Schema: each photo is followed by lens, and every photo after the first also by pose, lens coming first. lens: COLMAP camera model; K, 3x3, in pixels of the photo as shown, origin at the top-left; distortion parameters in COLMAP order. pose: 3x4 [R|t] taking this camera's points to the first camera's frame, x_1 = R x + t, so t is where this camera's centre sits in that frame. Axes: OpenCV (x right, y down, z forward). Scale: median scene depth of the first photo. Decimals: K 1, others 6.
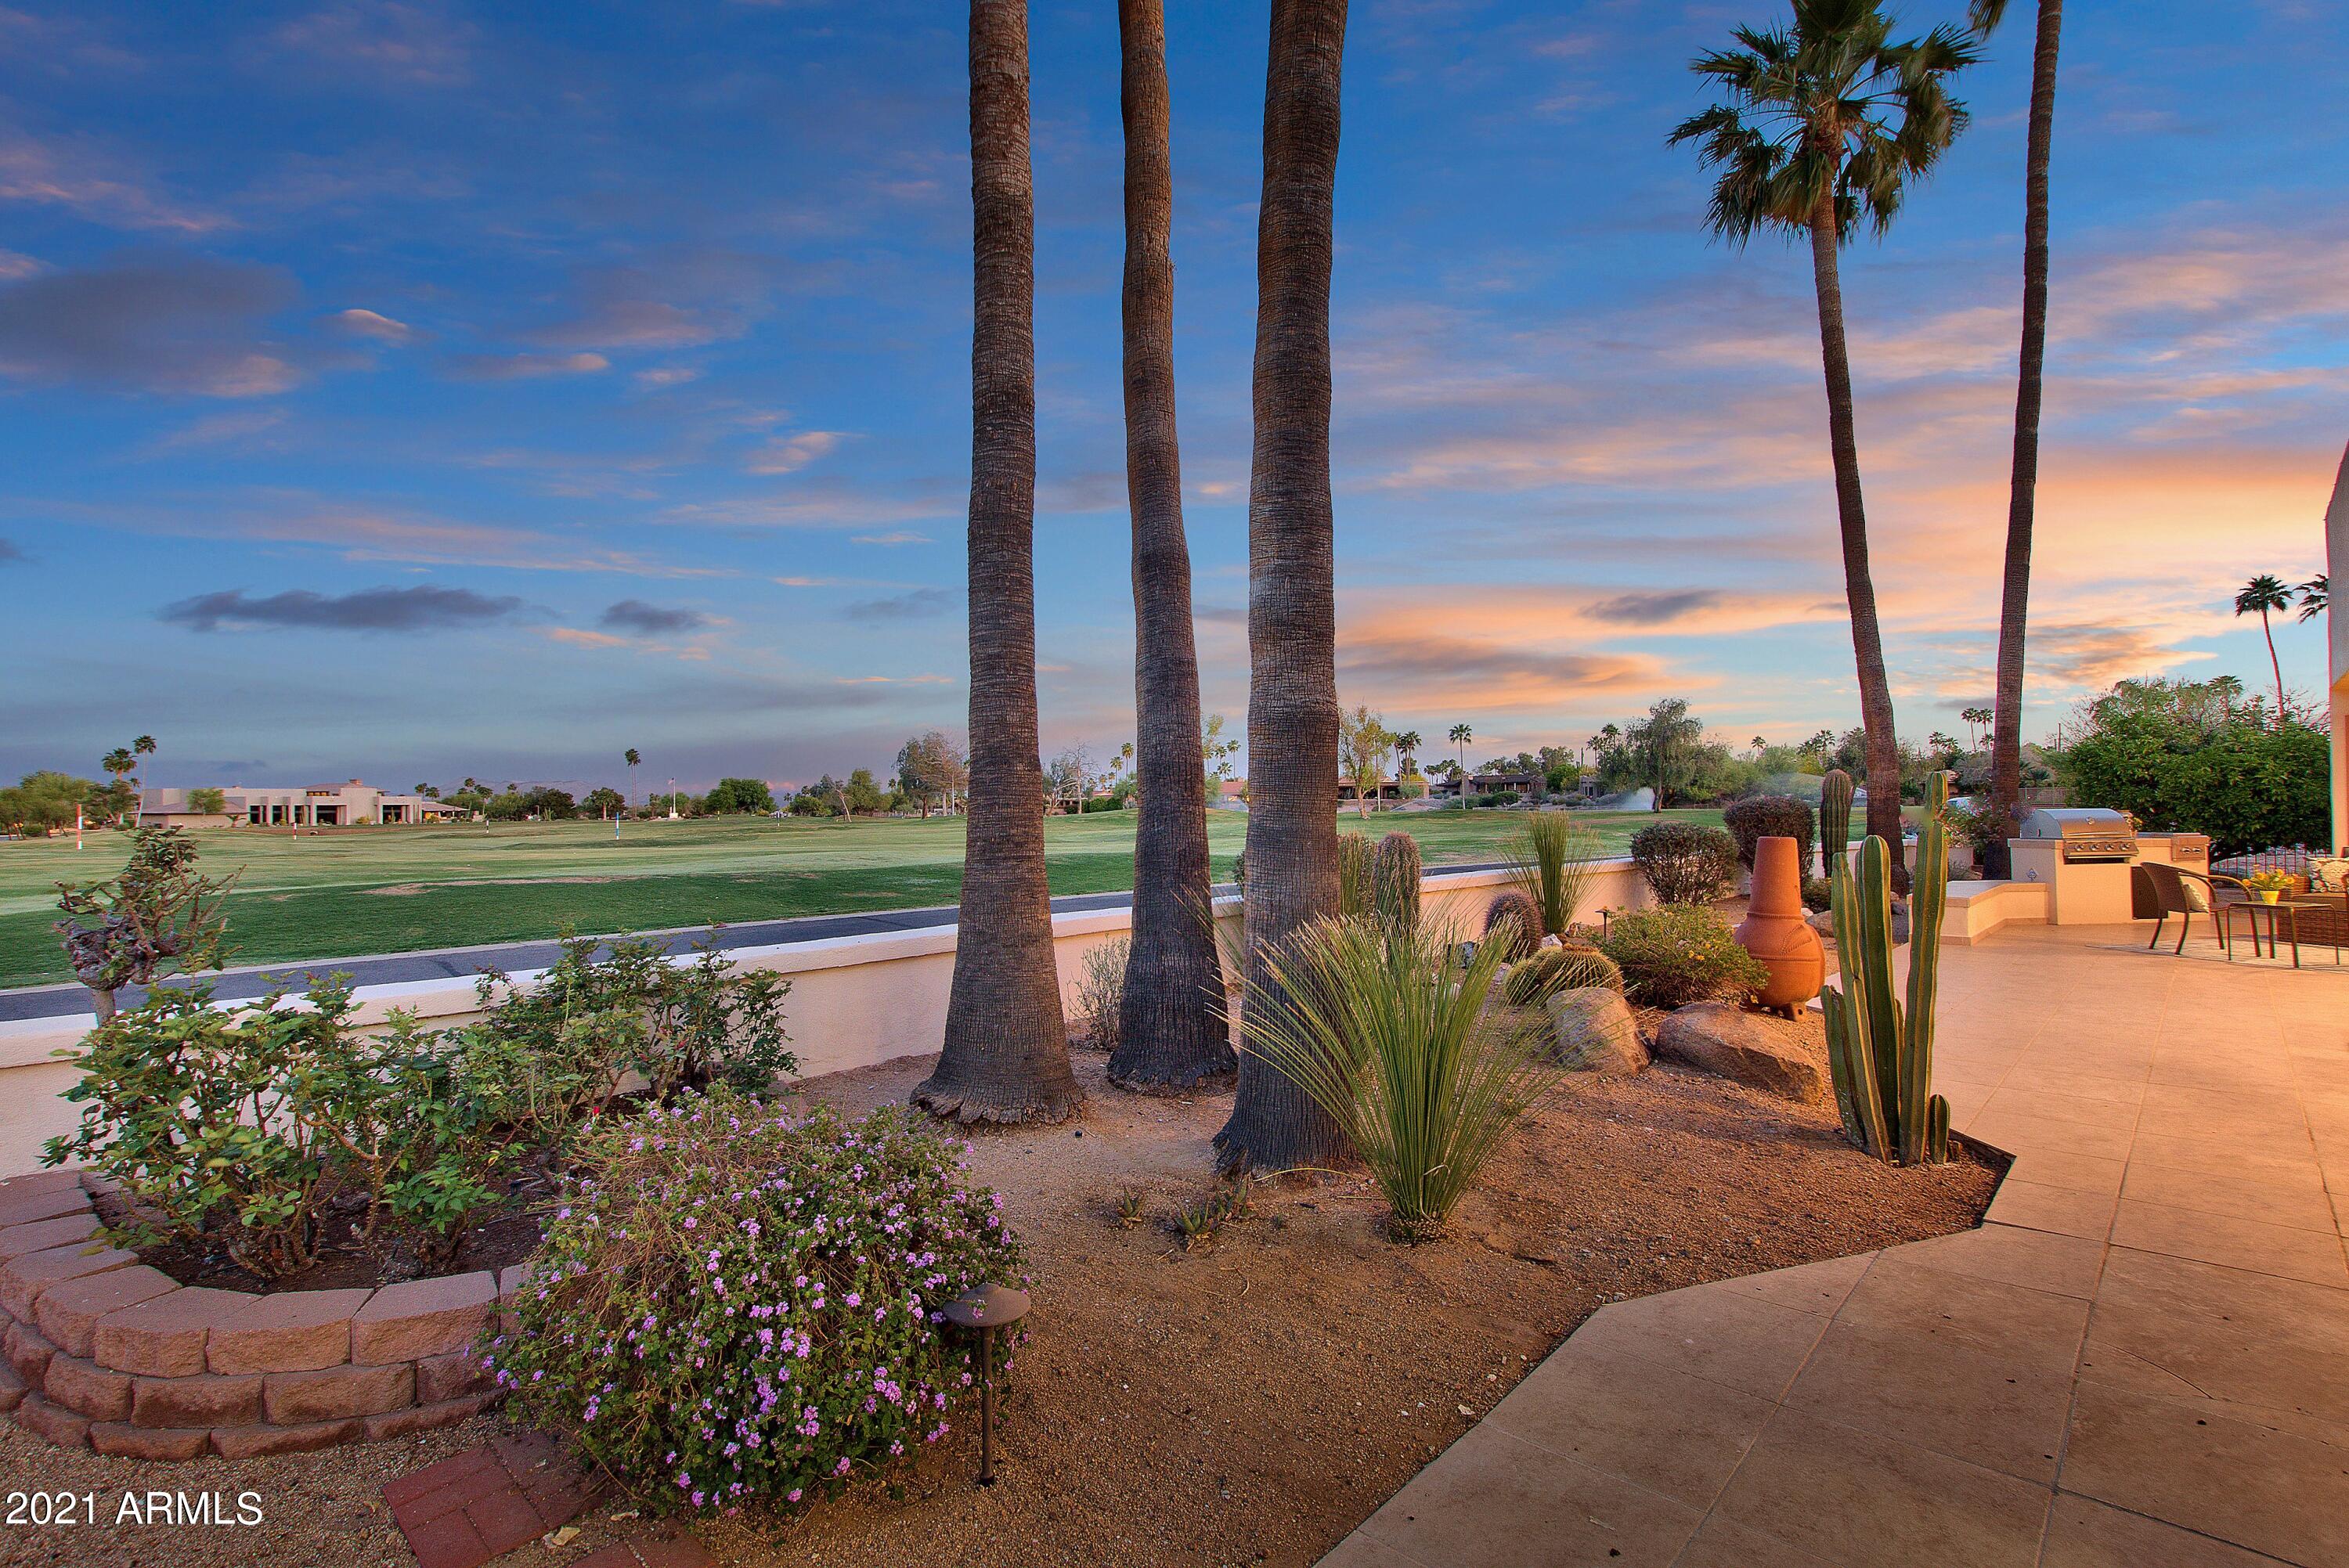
lens RADIAL K [[1079.2, 0, 1165.7], [0, 1079.2, 791.2], [0, 0, 1]] dist [-0.000284, 0.000169]
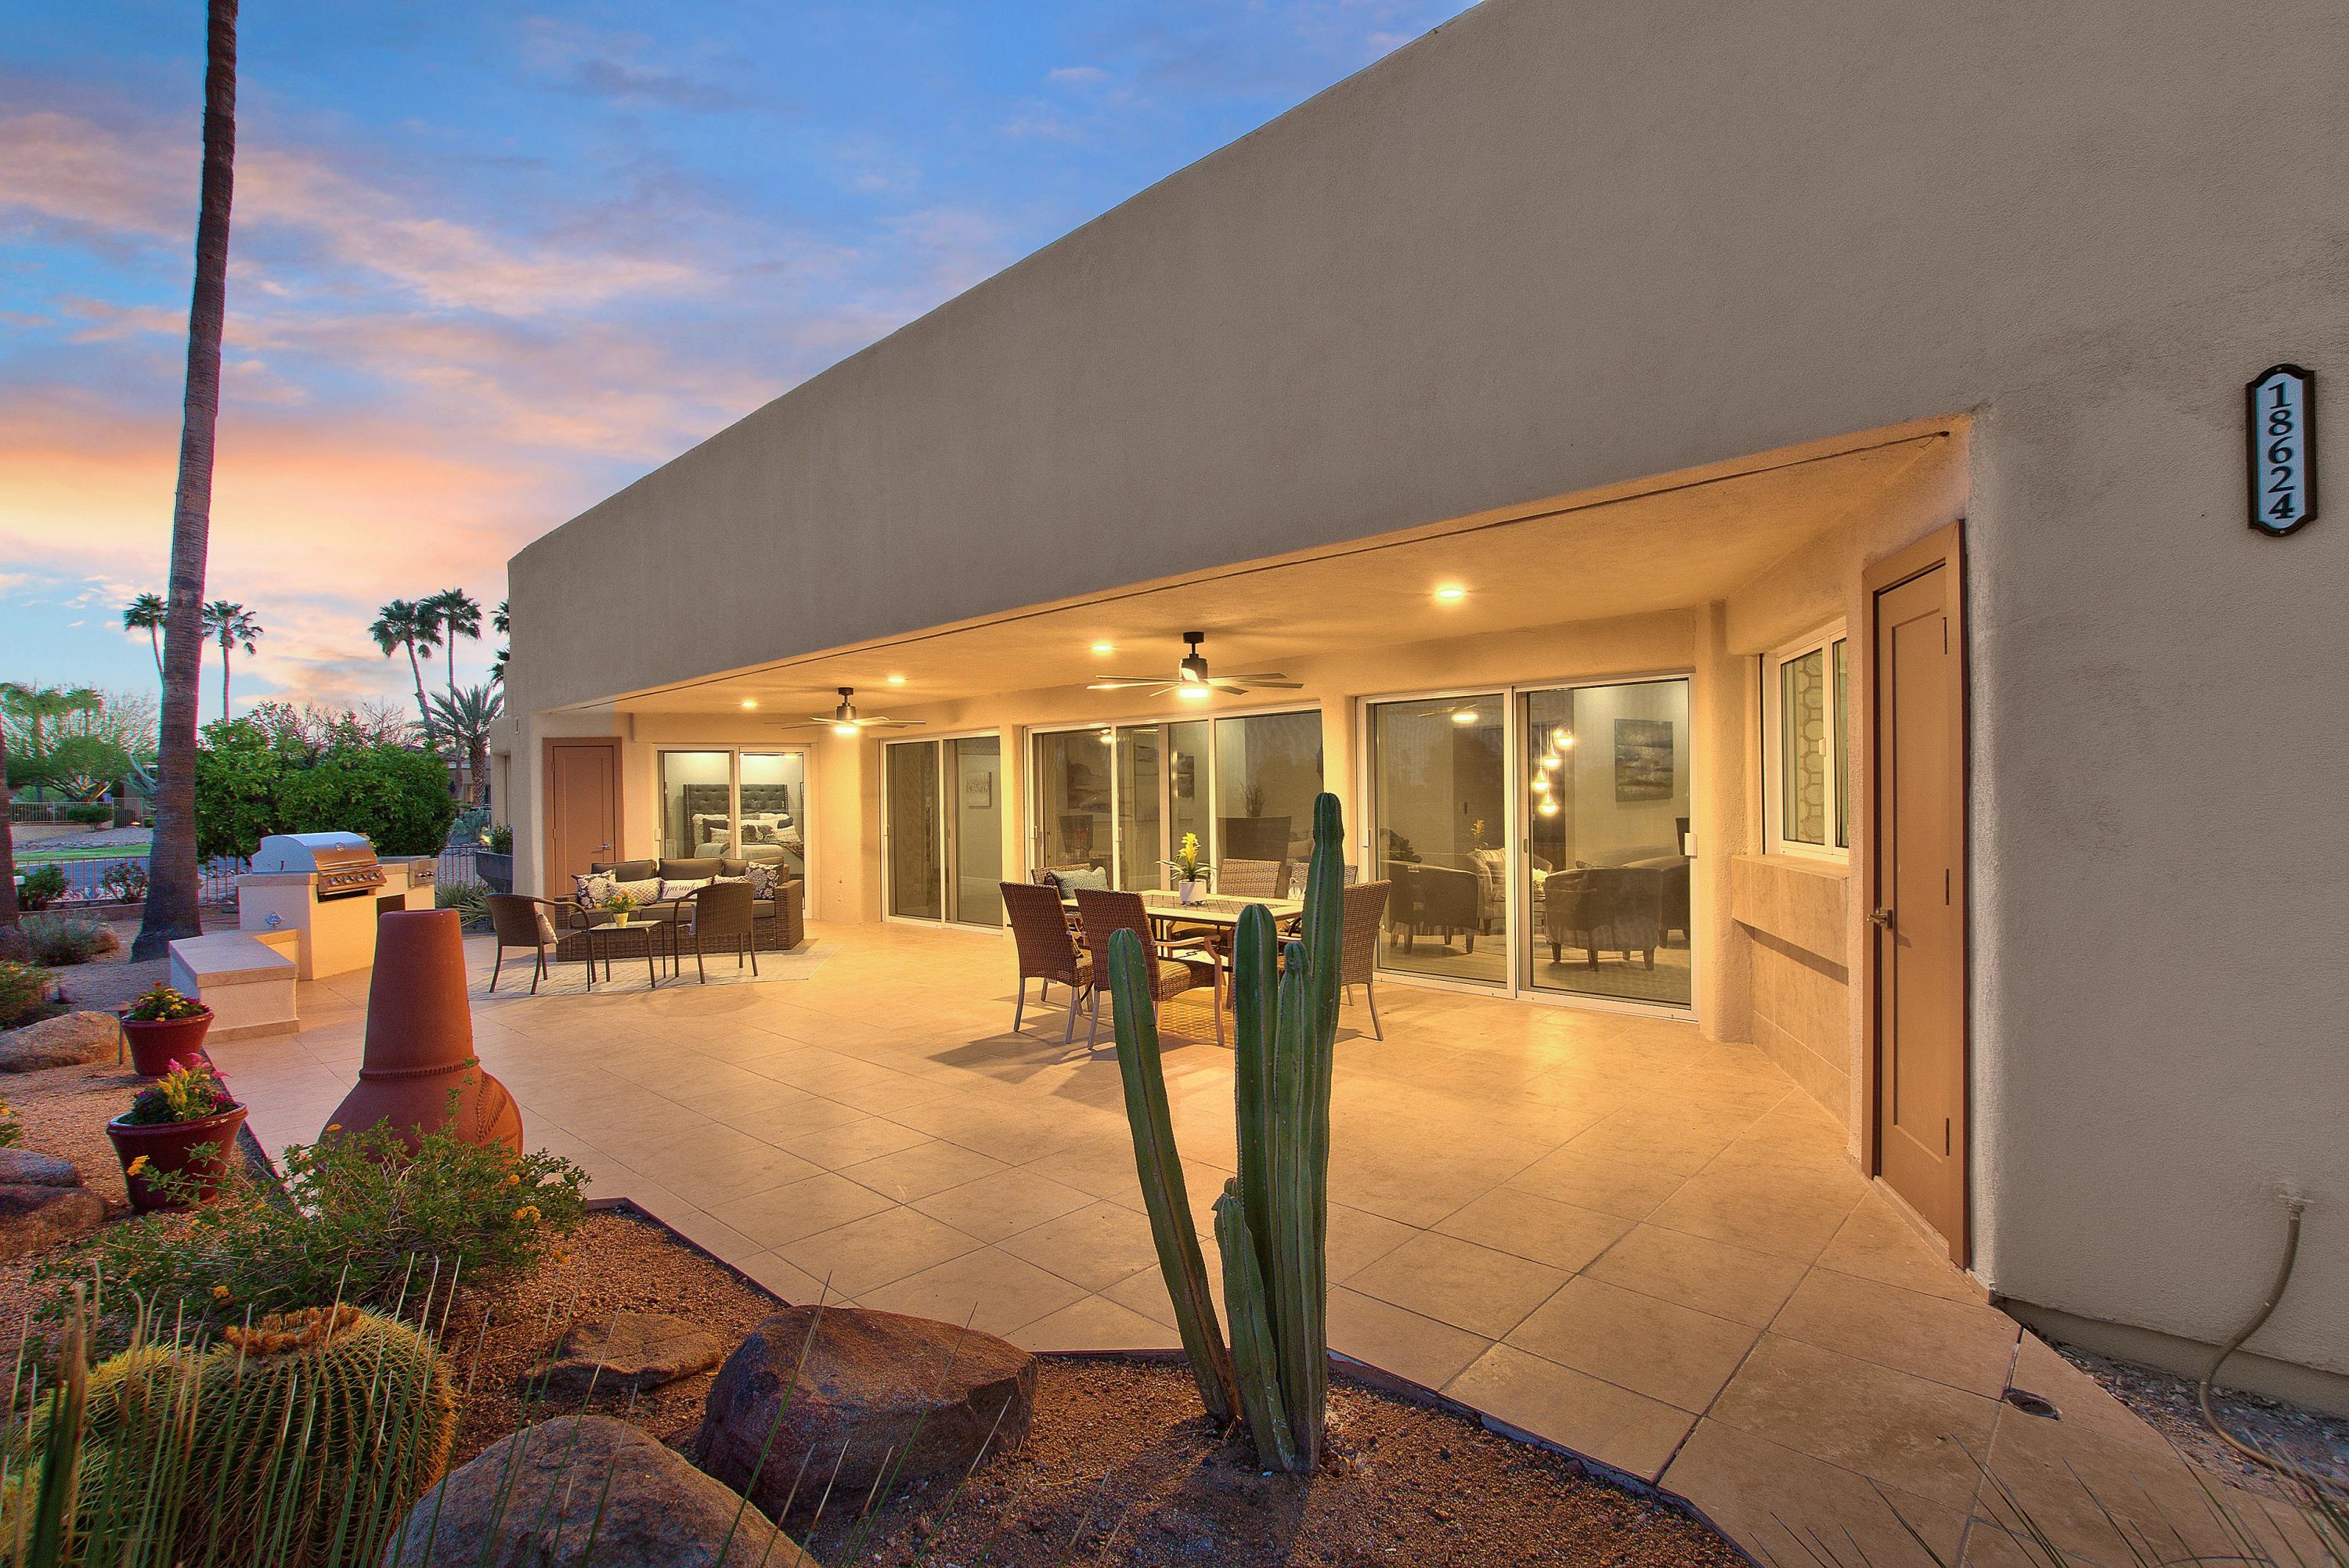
lens RADIAL K [[1073.3, 0, 1177.5], [0, 1073.3, 795.3], [0, 0, 1]] dist [-0.020130, 0.009975]
pose [[-0.018468, 0.005730, 0.999813, 0.036246], [0.005106, 0.999971, -0.005636, -0.004562], [-0.999816, 0.005001, -0.018497, 0.391159]]
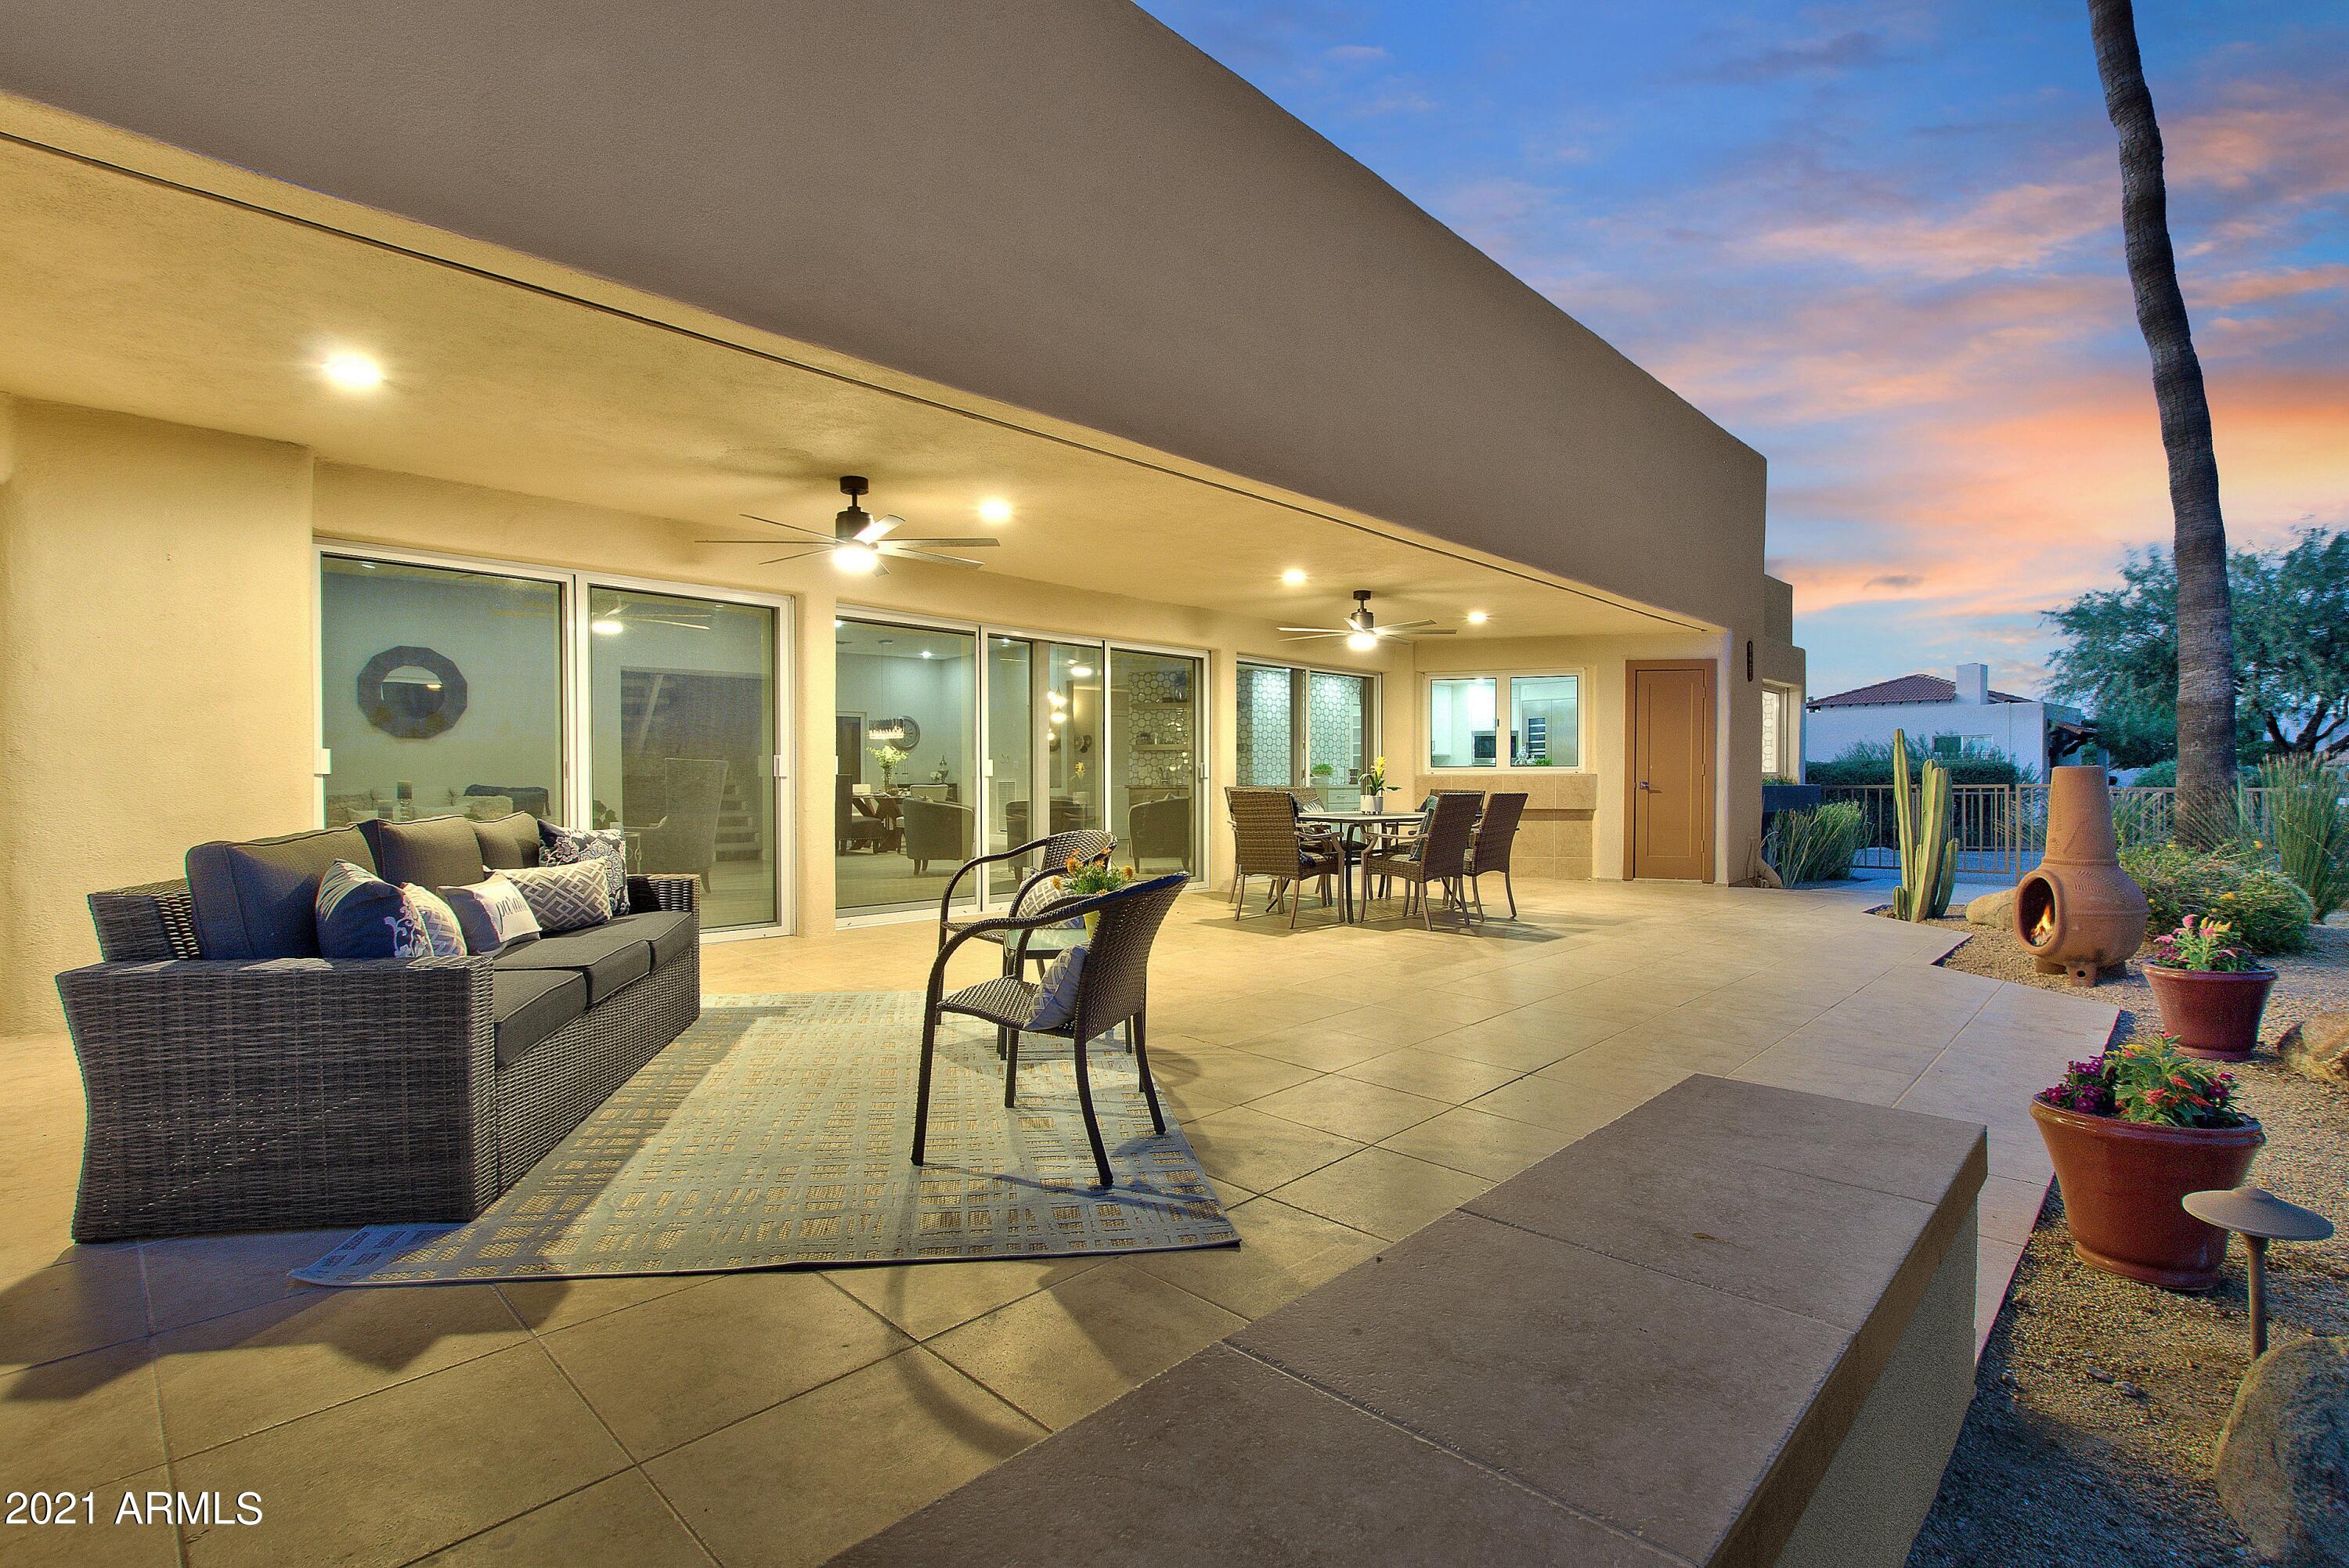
lens RADIAL K [[1079.2, 0, 1165.7], [0, 1079.2, 791.2], [0, 0, 1]] dist [-0.000284, 0.000169]
pose [[-0.999956, 0.003101, 0.008898, 0.748703], [0.003130, 0.999990, 0.003268, 0.032936], [-0.008888, 0.003296, -0.999955, 1.084693]]
